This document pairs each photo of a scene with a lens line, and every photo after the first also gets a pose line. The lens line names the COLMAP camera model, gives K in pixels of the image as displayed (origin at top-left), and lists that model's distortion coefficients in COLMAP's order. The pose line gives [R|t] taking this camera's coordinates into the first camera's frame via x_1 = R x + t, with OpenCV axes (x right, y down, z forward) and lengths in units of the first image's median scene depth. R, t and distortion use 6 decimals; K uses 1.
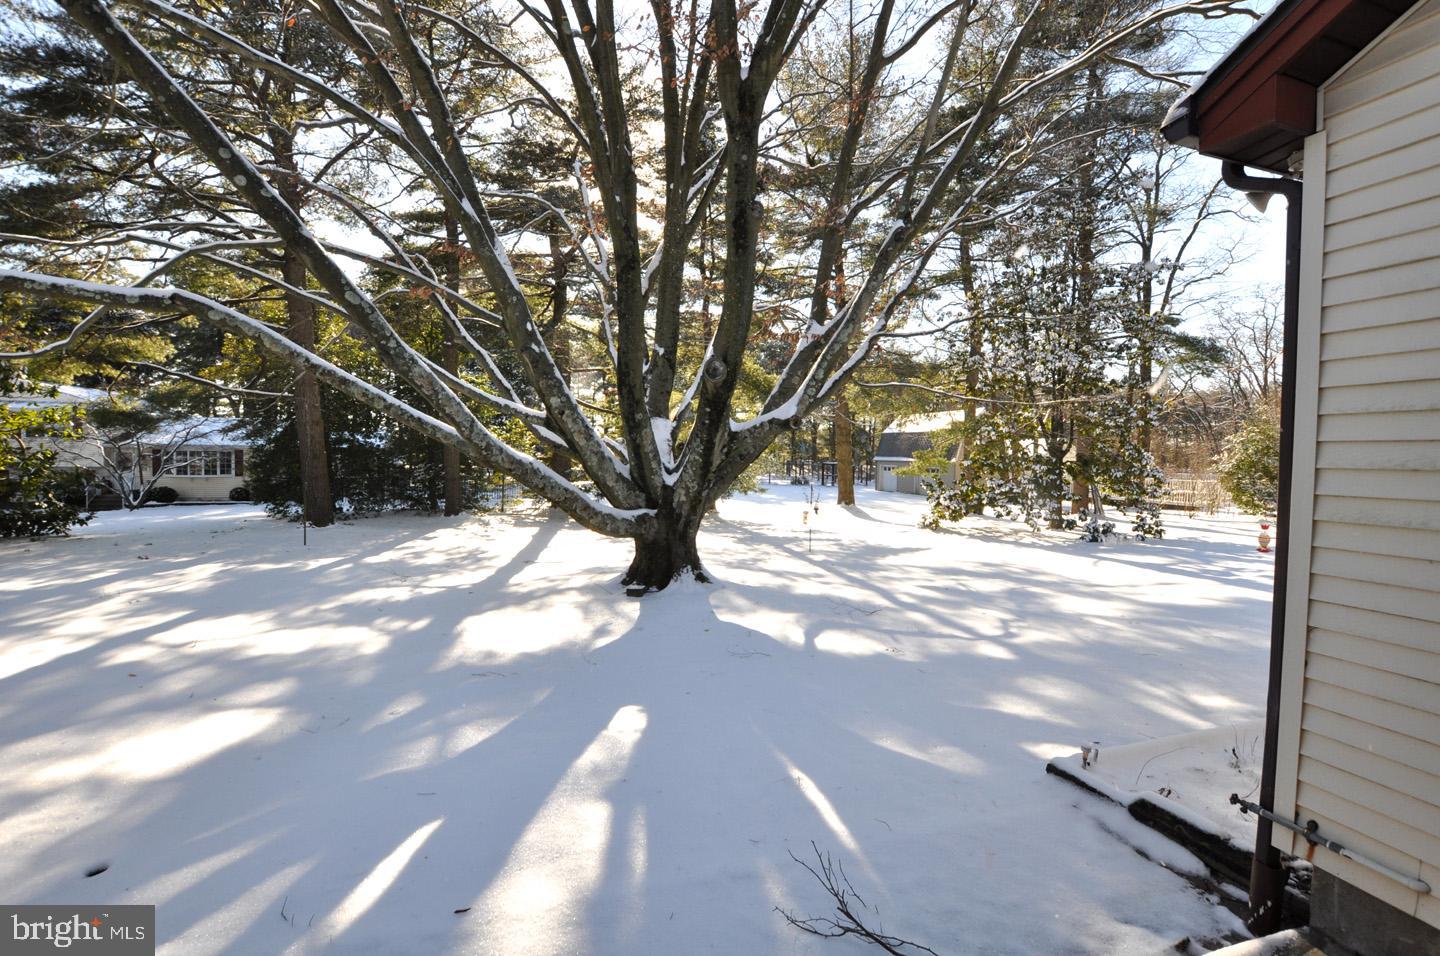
lens RADIAL K [[631.8, 0, 722.1], [0, 631.8, 481.6], [0, 0, 1]] dist [-0.035020, 0.005400]
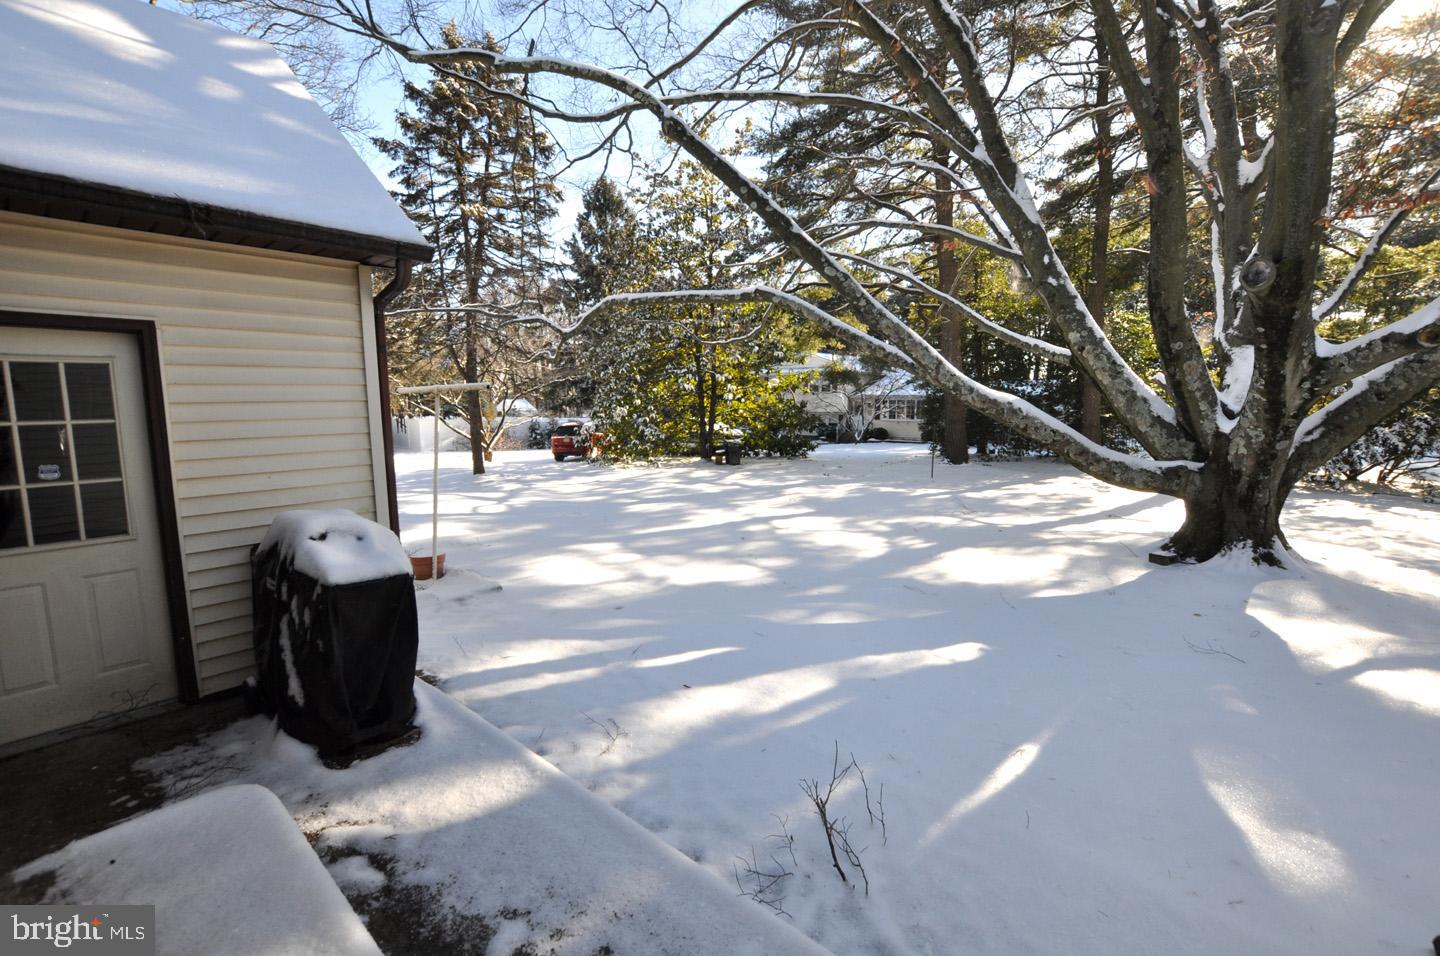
lens RADIAL K [[631.8, 0, 722.2], [0, 631.8, 477.0], [0, 0, 1]] dist [-0.035020, 0.005400]
pose [[0.512156, 0.091170, -0.854040, 0.319026], [-0.028574, 0.995608, 0.089147, 0.012198], [0.858417, -0.021254, 0.512512, 0.100922]]
